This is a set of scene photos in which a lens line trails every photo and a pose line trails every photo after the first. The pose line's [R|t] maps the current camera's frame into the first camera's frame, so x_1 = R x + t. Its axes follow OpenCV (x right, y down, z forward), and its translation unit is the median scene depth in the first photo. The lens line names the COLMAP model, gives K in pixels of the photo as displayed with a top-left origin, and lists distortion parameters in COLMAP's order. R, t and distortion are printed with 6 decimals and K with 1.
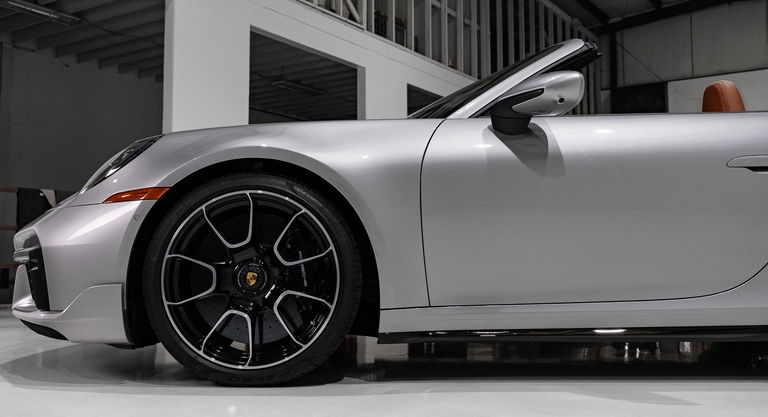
lens RADIAL K [[753.5, 0, 383.0], [0, 753.5, 190.9], [0, 0, 1]] dist [0.010545, 0.010959]
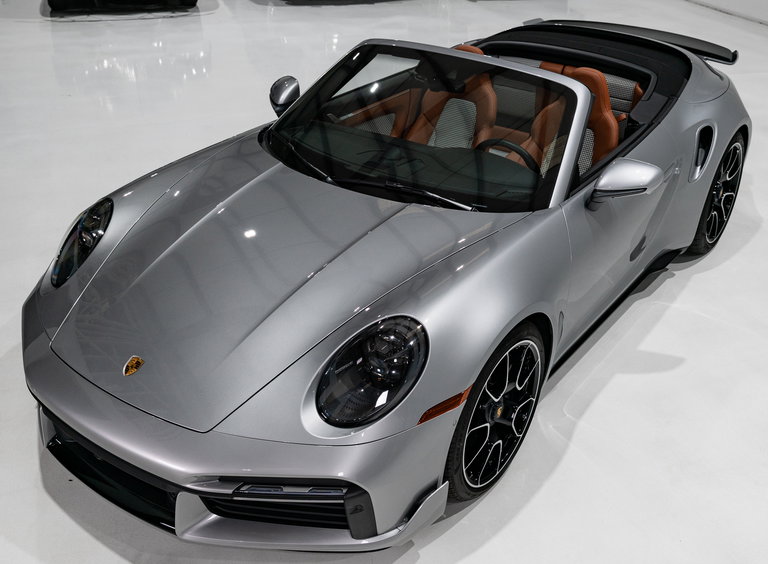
lens RADIAL K [[842.6, 0, 402.1], [0, 842.6, 279.0], [0, 0, 1]] dist [0.000649, 0.020084]
pose [[0.589316, -0.378259, 0.713881, -1.091362], [-0.102456, 0.841498, 0.530457, -0.710889], [-0.801380, -0.385748, 0.457153, 0.614617]]
